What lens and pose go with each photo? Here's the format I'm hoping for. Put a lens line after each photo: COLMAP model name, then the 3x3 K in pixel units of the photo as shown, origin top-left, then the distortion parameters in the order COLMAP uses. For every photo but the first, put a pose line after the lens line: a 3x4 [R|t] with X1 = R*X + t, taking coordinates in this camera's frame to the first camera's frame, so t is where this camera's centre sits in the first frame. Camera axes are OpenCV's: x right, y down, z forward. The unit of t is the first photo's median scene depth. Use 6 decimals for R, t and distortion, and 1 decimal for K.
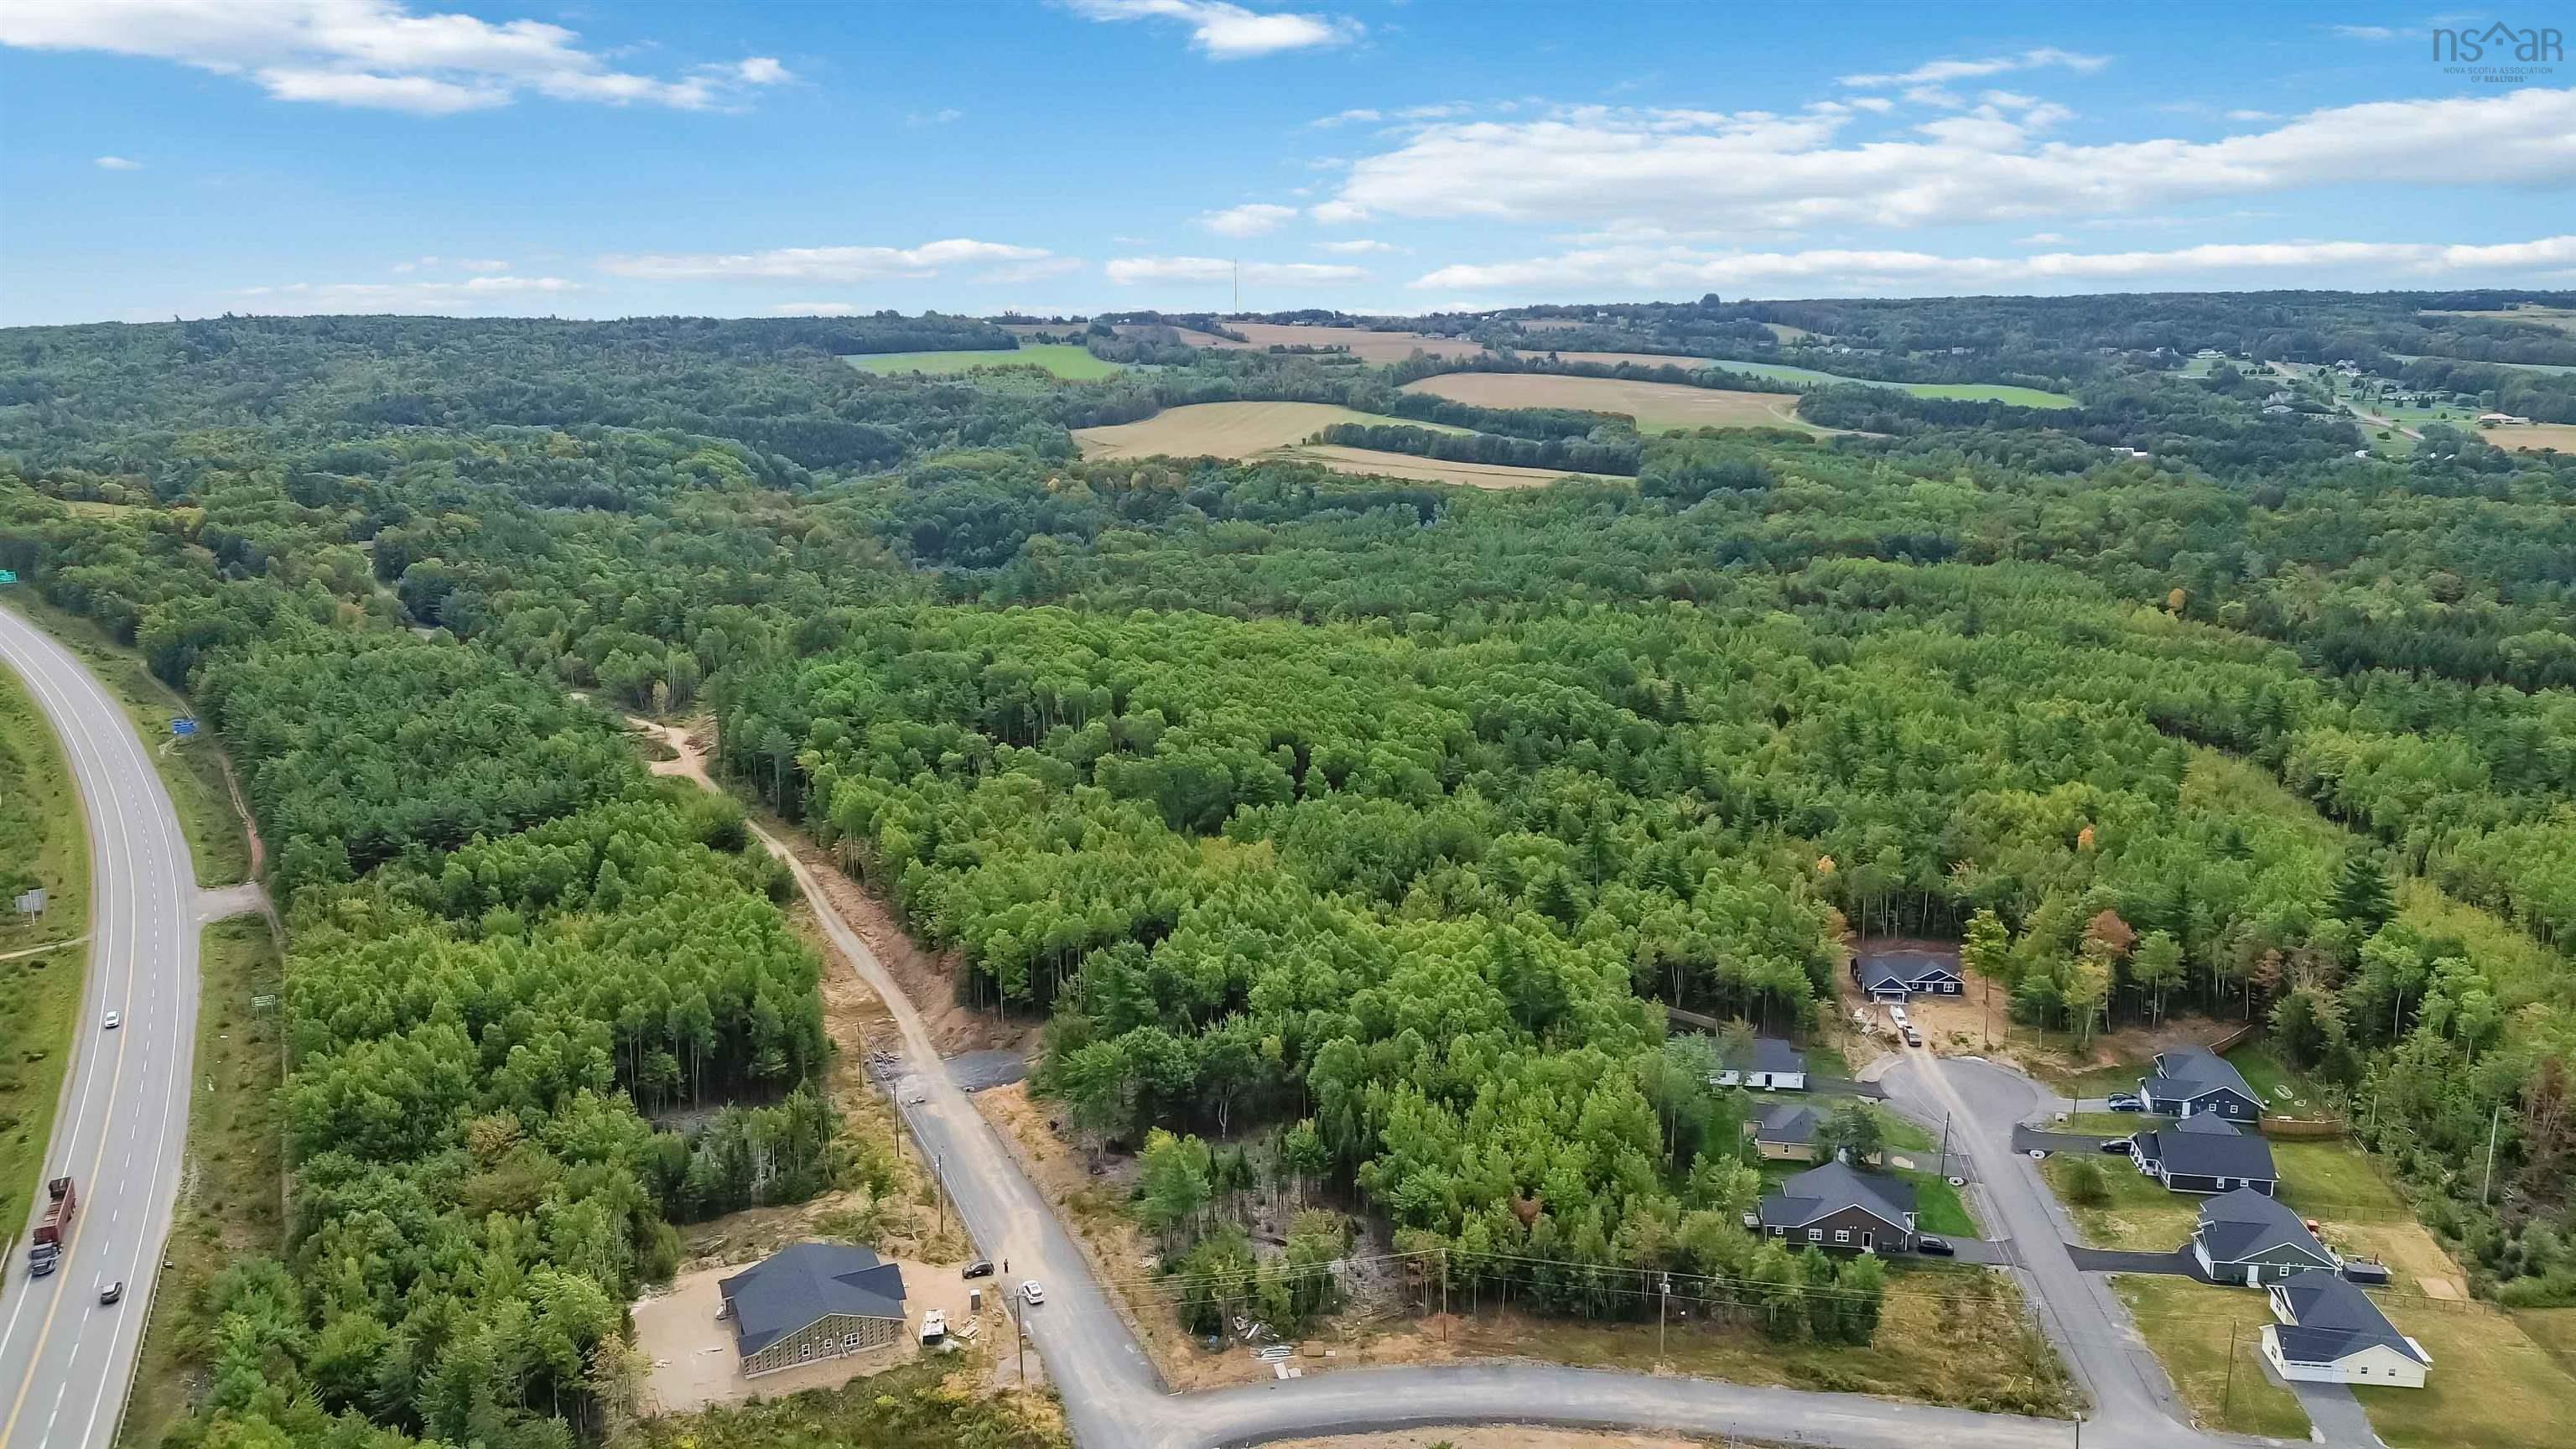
lens RADIAL K [[1794.2, 0, 1285.4], [0, 1794.2, 718.8], [0, 0, 1]] dist [0.076398, -0.083276]
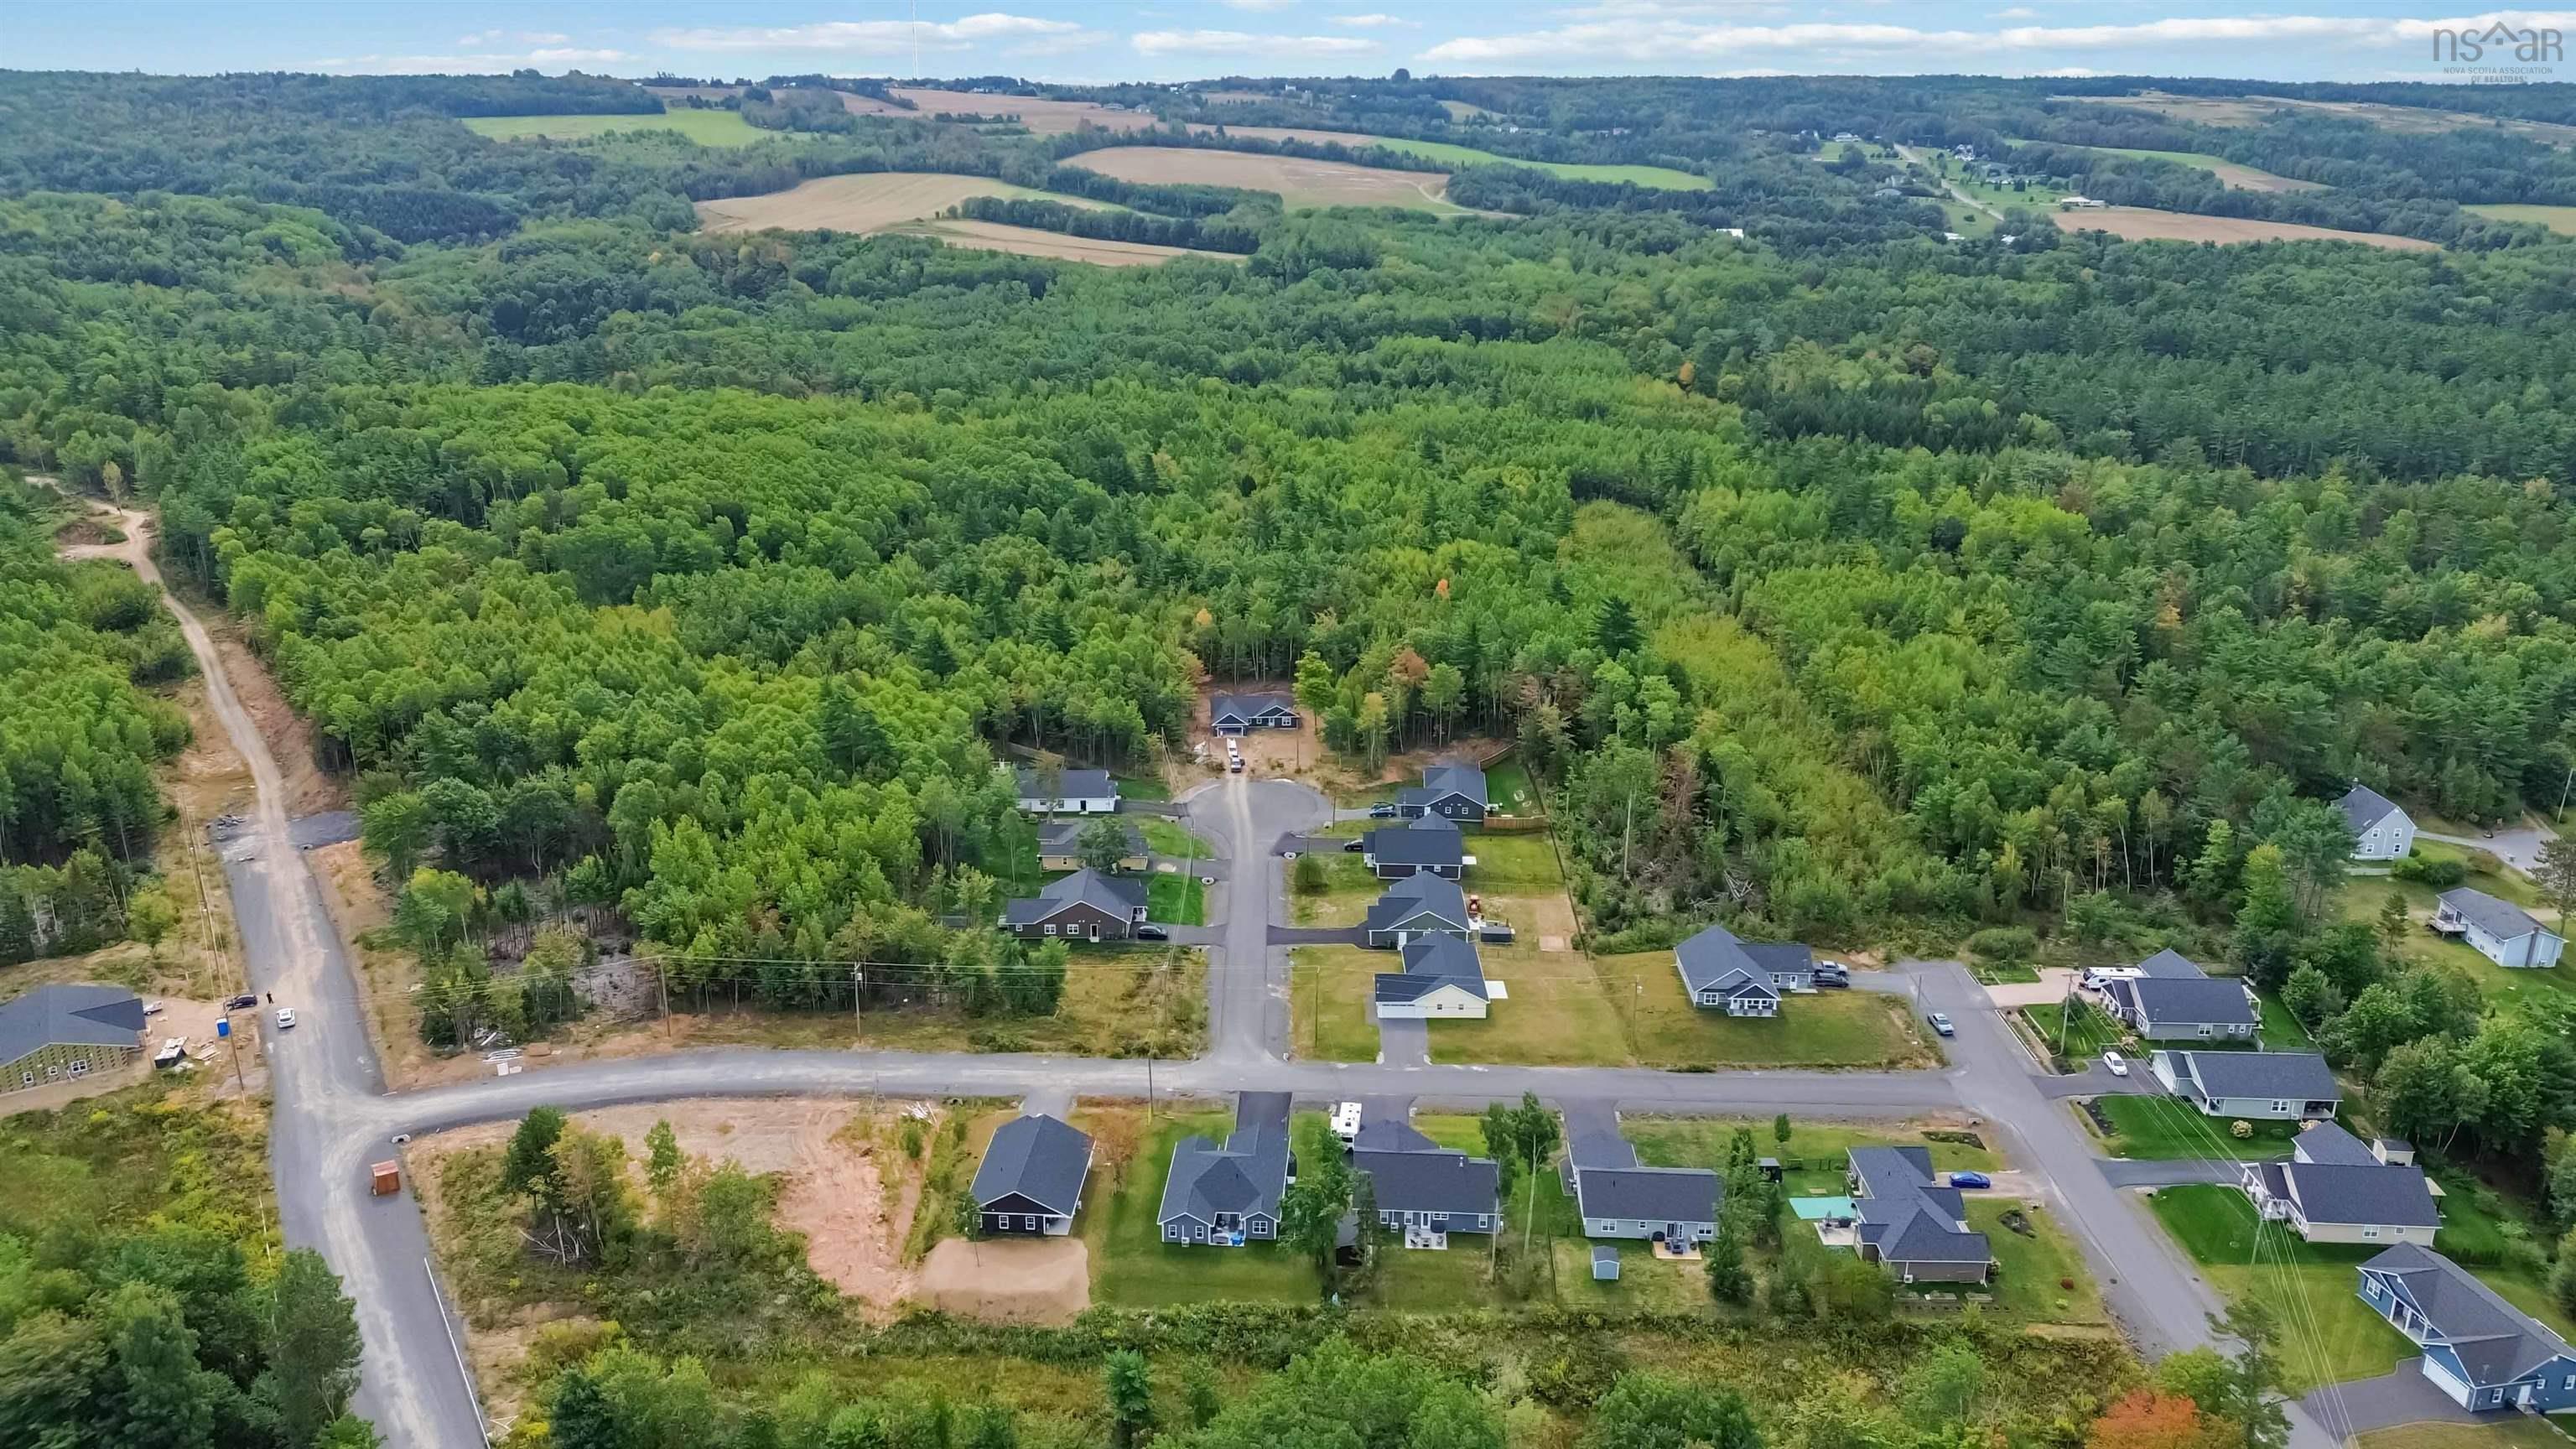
lens RADIAL K [[1804.7, 0, 1287.9], [0, 1804.7, 714.5], [0, 0, 1]] dist [0.078037, -0.083768]
pose [[0.990595, -0.031068, 0.133252, 0.174155], [0.015941, 0.993453, 0.113123, 0.014716], [-0.135894, -0.109935, 0.984605, -0.071374]]
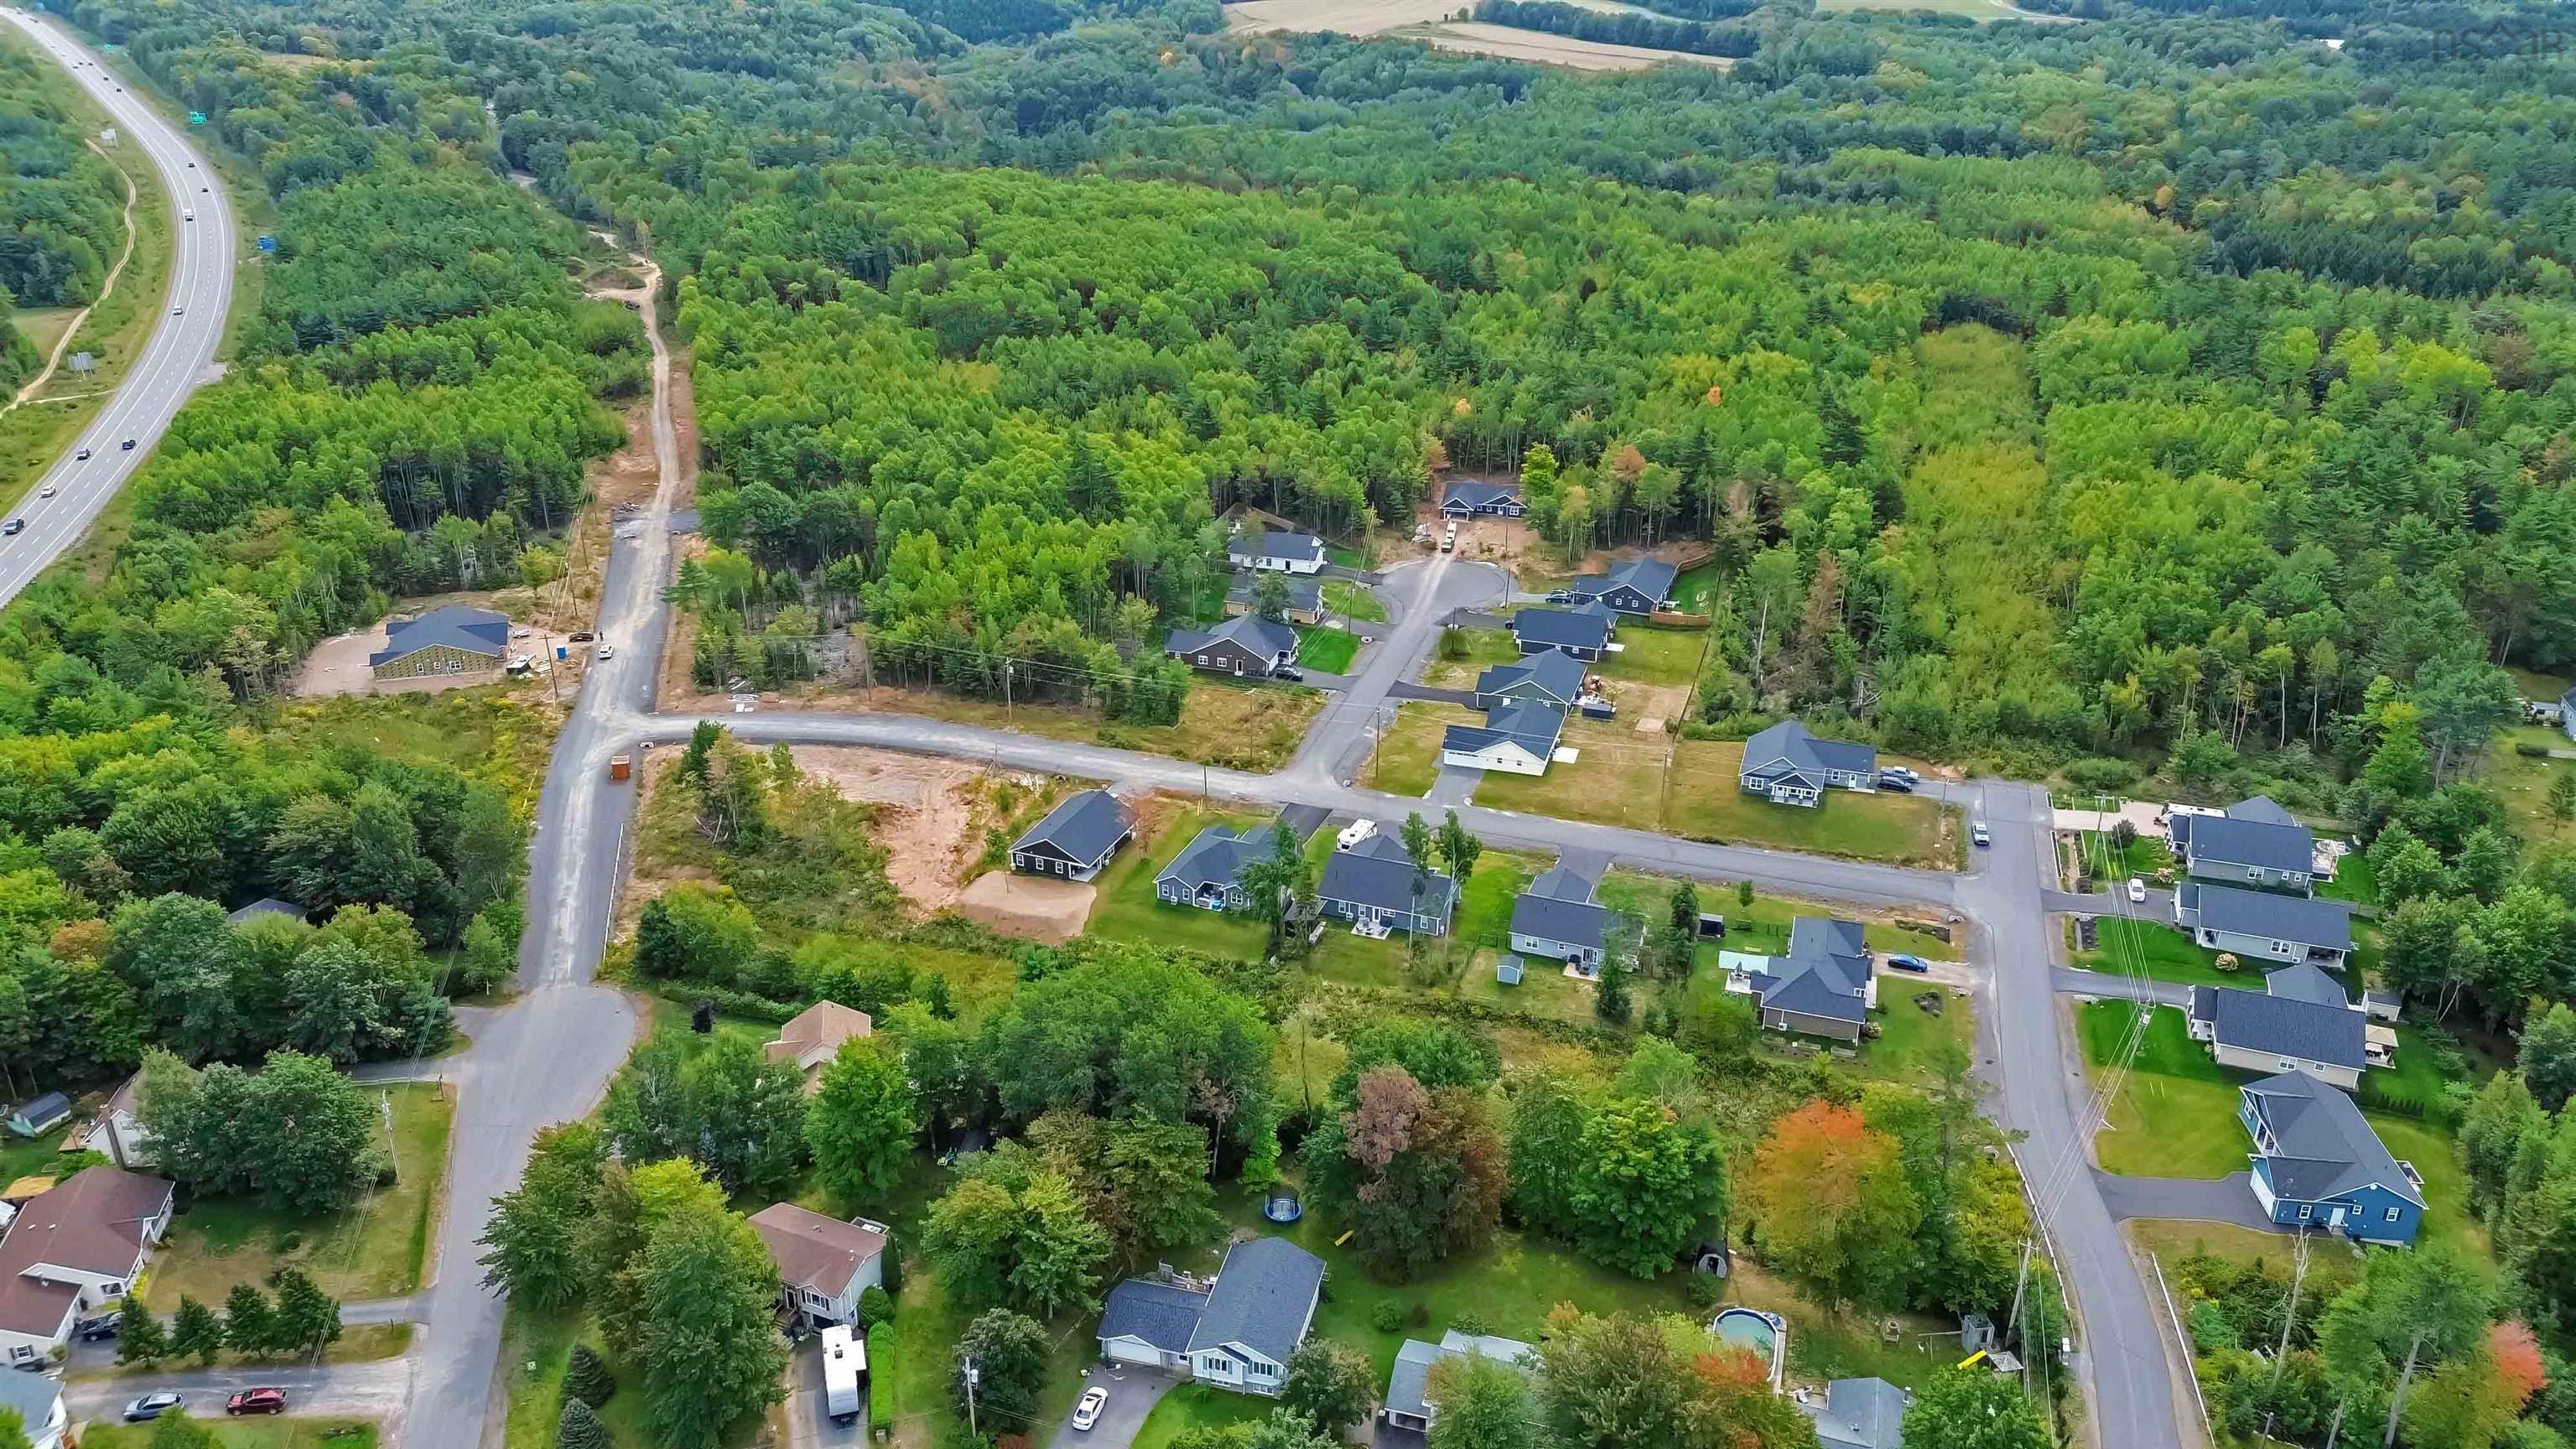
lens RADIAL K [[1816.8, 0, 1286.2], [0, 1816.8, 723.0], [0, 0, 1]] dist [0.082895, -0.096014]
pose [[0.984455, 0.077522, -0.157605, 0.330283], [-0.042954, 0.976339, 0.211935, 0.031506], [0.170306, -0.201870, 0.964492, -0.142249]]
